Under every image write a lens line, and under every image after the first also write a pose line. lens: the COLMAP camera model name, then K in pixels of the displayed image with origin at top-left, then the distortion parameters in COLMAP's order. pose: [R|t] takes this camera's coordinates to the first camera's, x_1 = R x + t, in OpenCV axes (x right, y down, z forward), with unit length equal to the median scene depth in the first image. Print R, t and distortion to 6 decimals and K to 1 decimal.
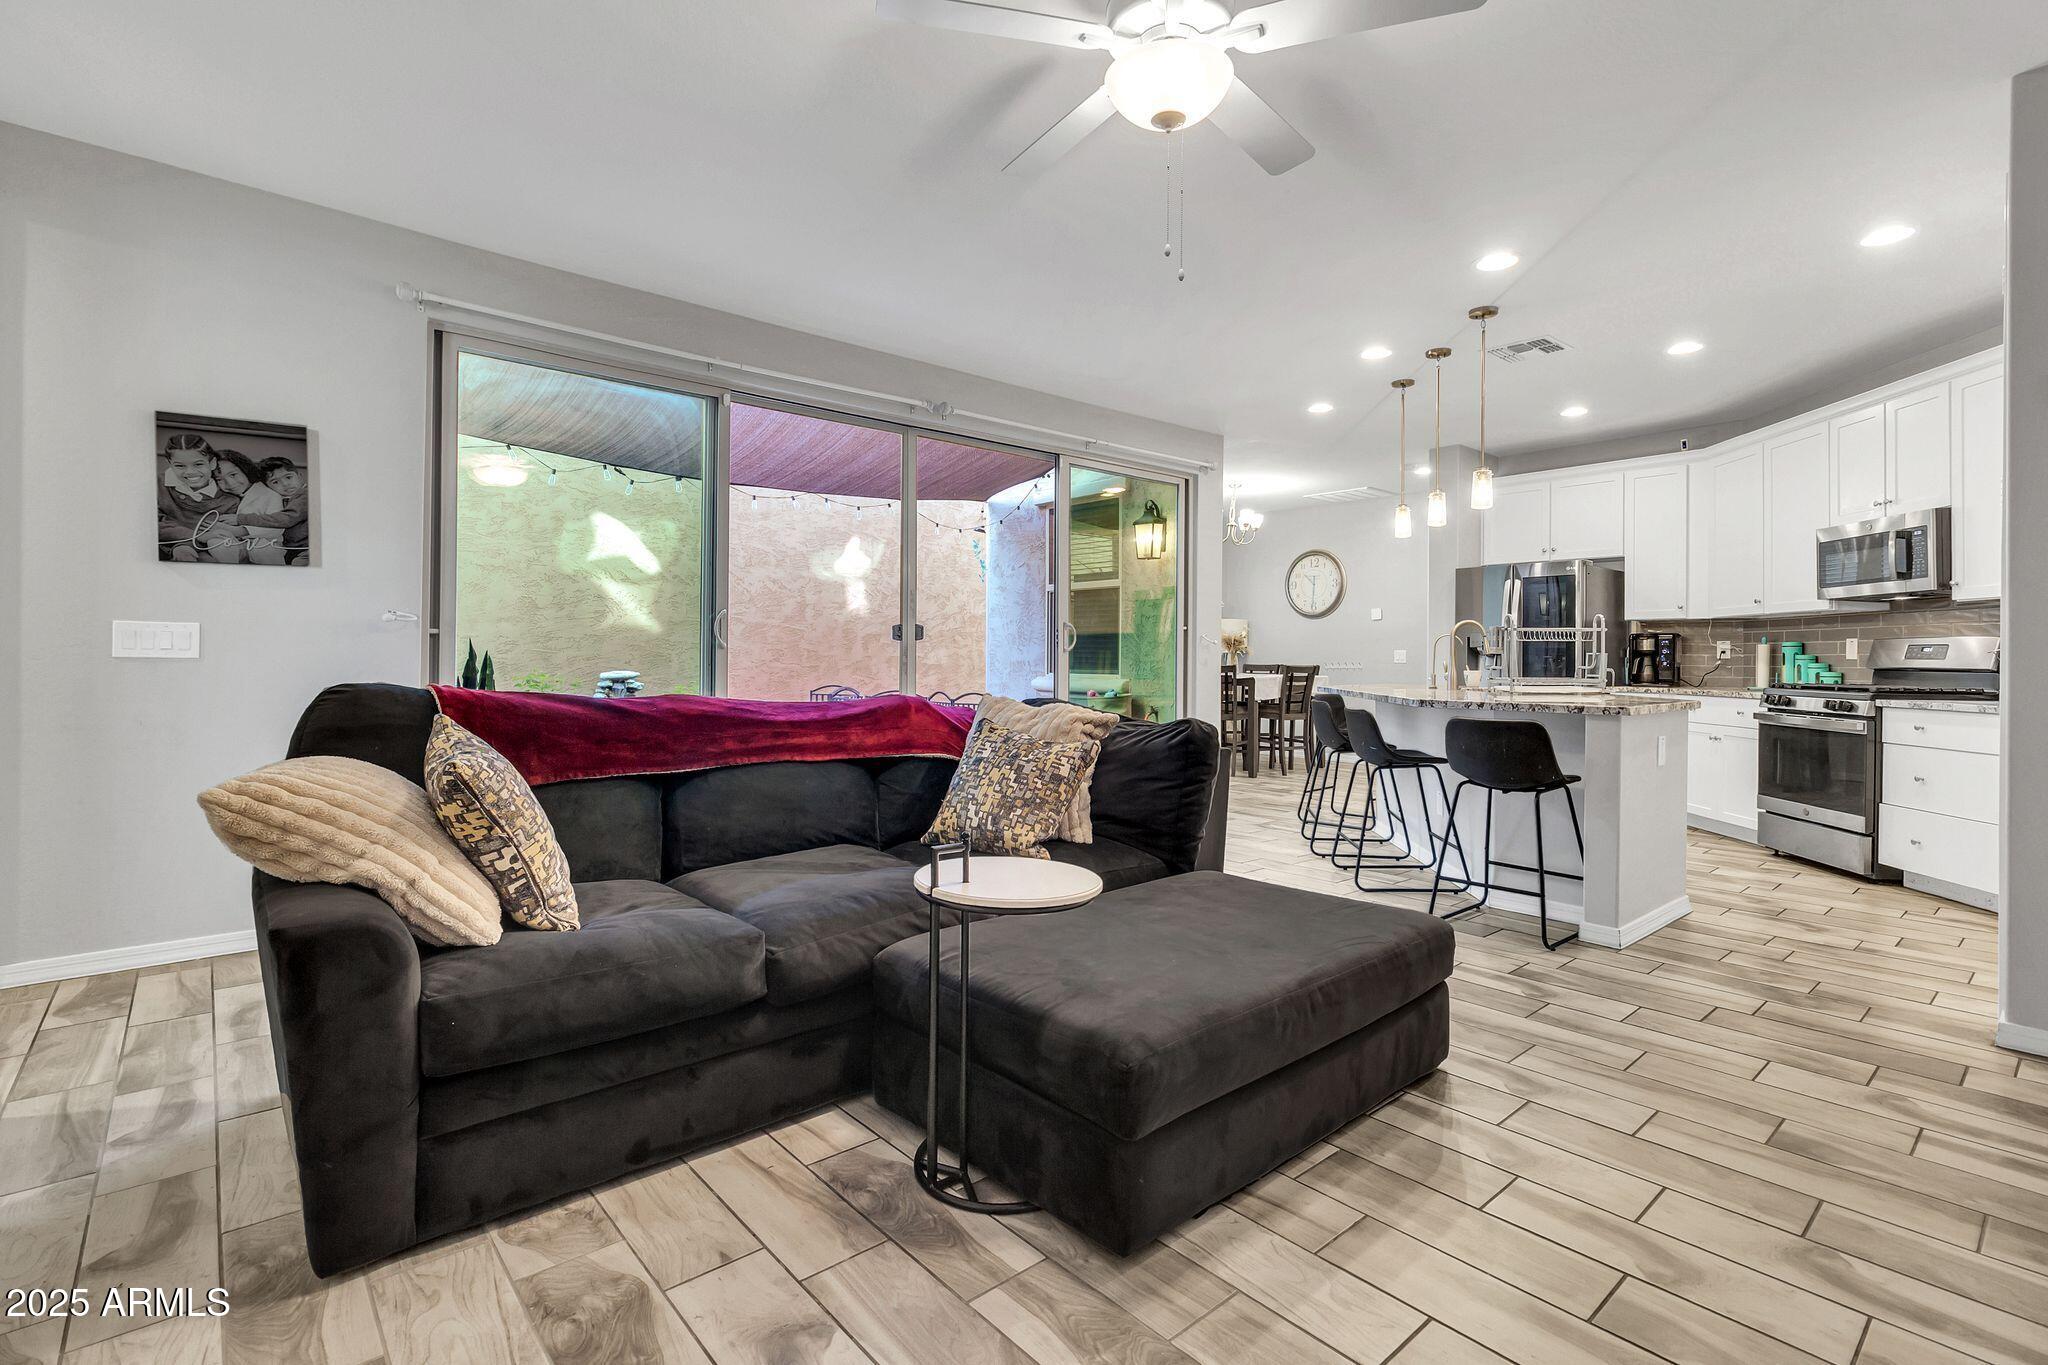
lens RADIAL K [[953.8, 0, 1038.0], [0, 953.8, 657.1], [0, 0, 1]] dist [-0.001040, 0.003185]
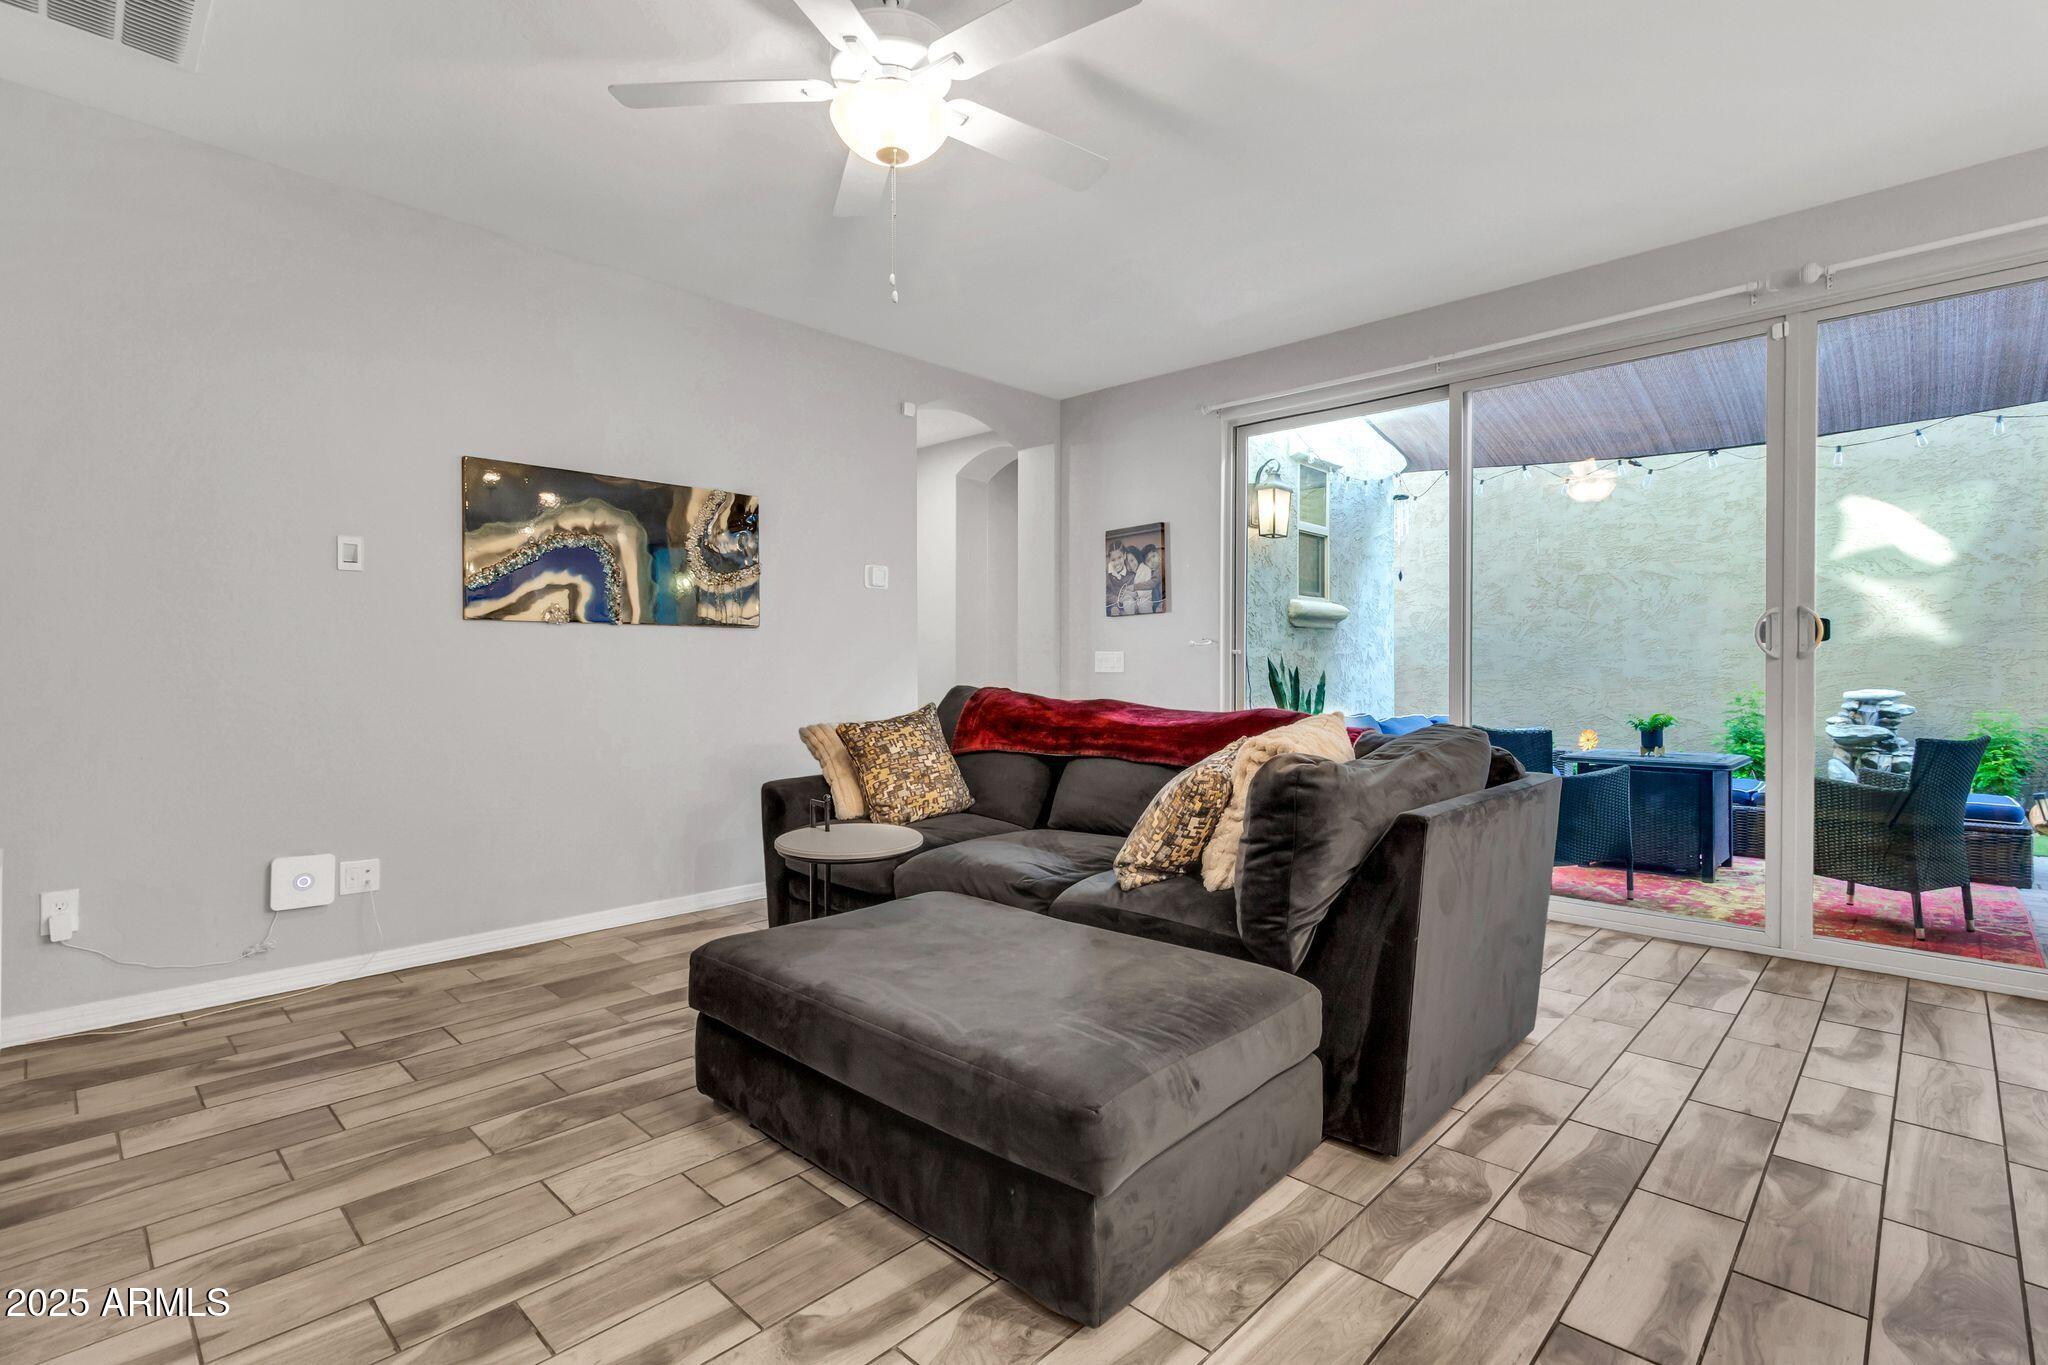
lens RADIAL K [[953.8, 0, 1027.7], [0, 953.8, 652.3], [0, 0, 1]] dist [-0.001040, 0.003185]
pose [[0.077867, -0.025680, -0.996633, 0.485150], [0.001162, 0.999670, -0.025668, 0.006008], [0.996963, 0.000841, 0.077871, 0.429522]]
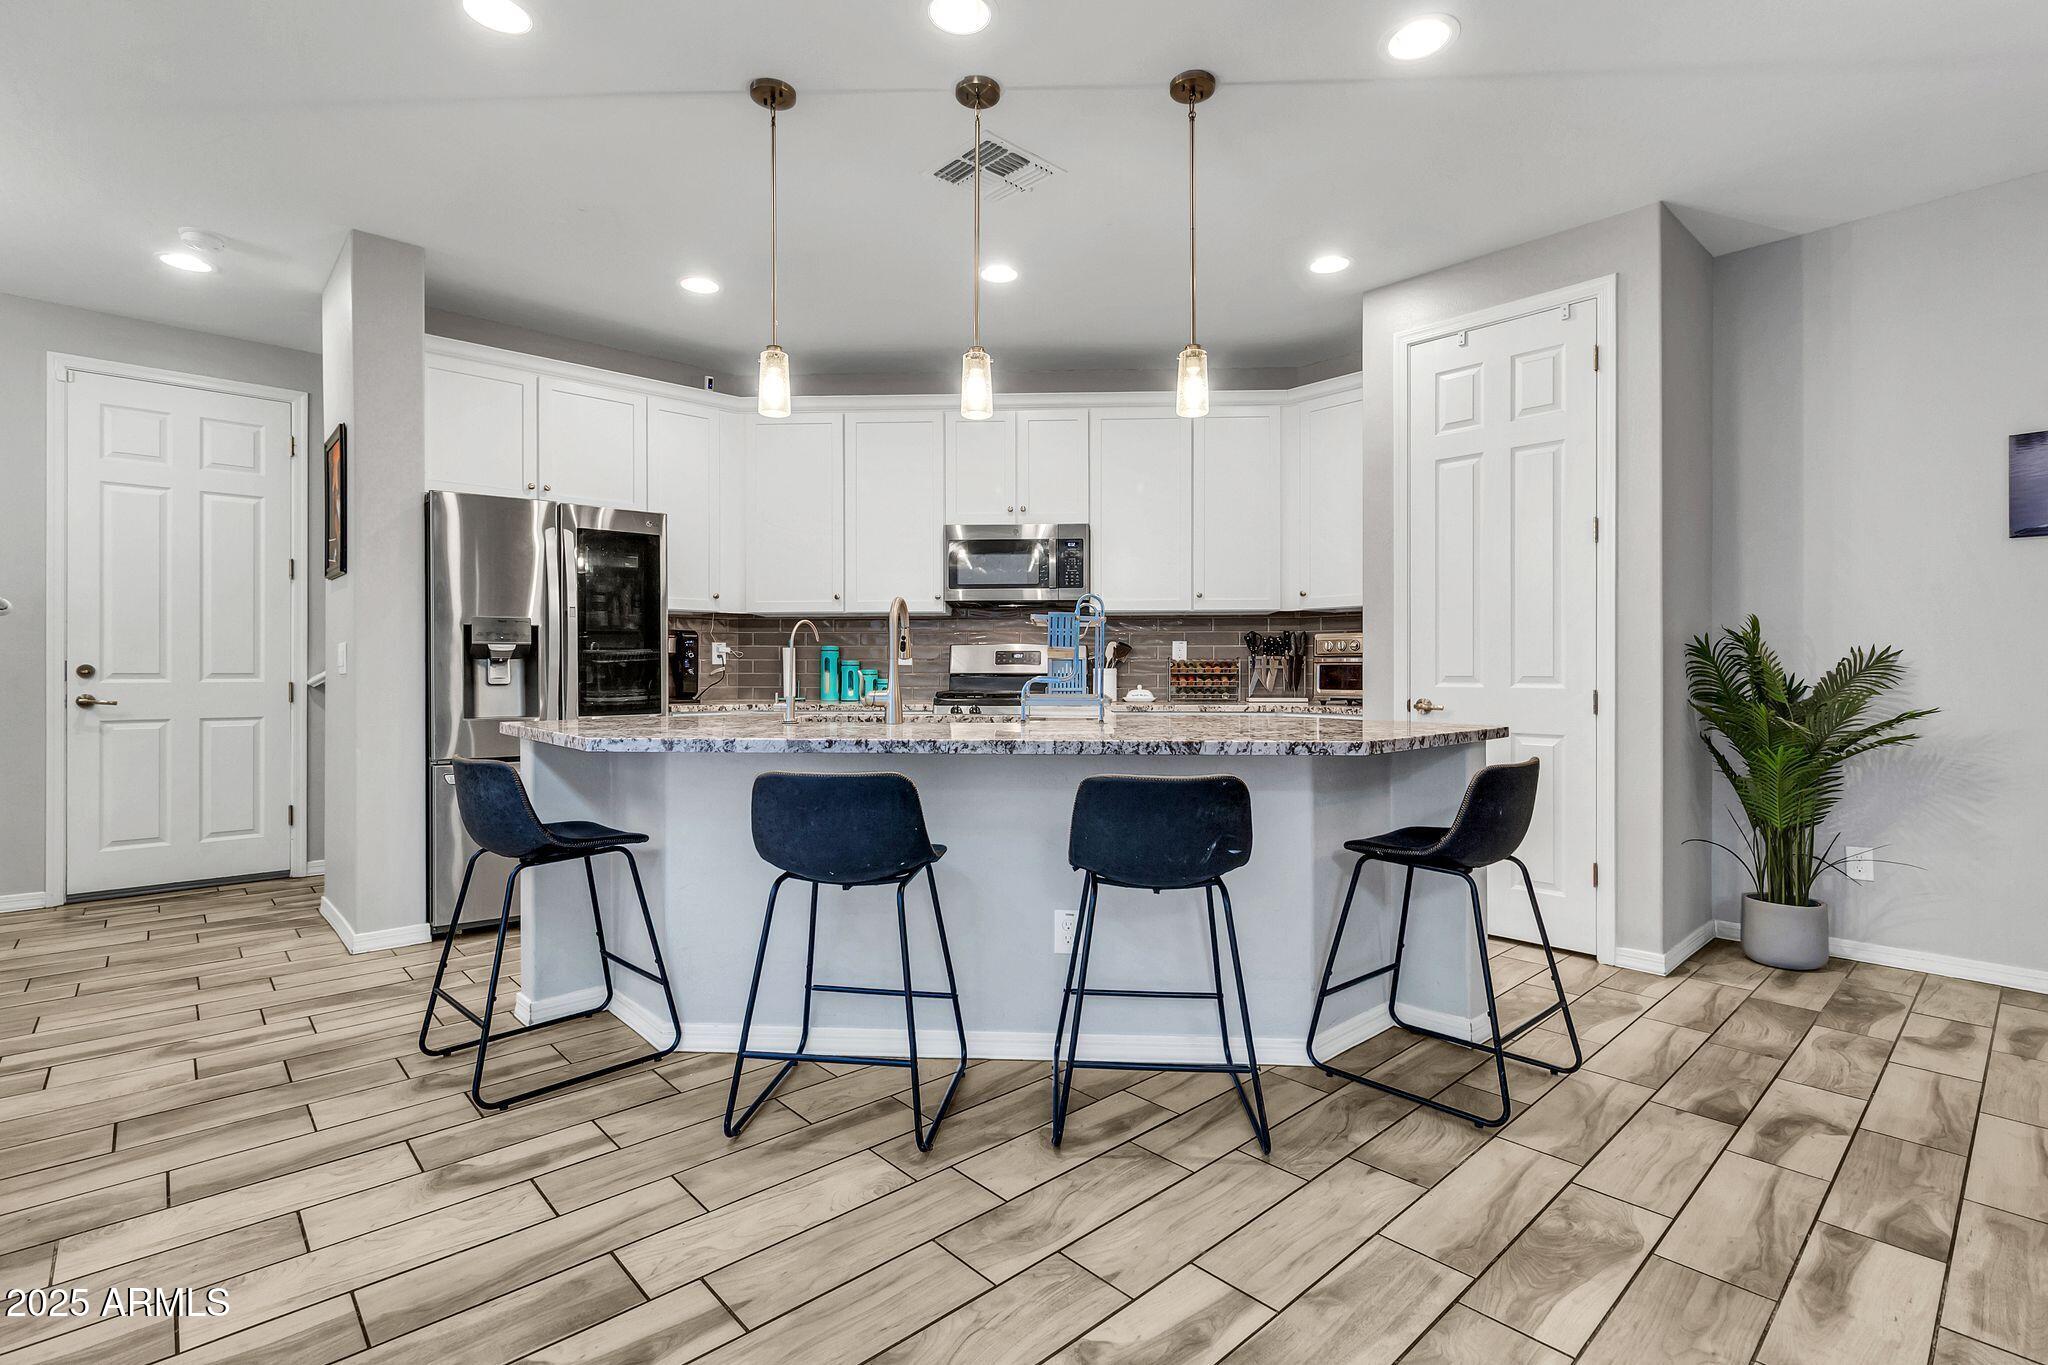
lens RADIAL K [[953.8, 0, 1037.7], [0, 953.8, 674.4], [0, 0, 1]] dist [-0.001040, 0.003185]
pose [[-0.016776, -0.007479, 0.999831, -0.107023], [-0.001755, 0.999971, 0.007451, 0.004407], [-0.999858, -0.001630, -0.016789, 0.920162]]
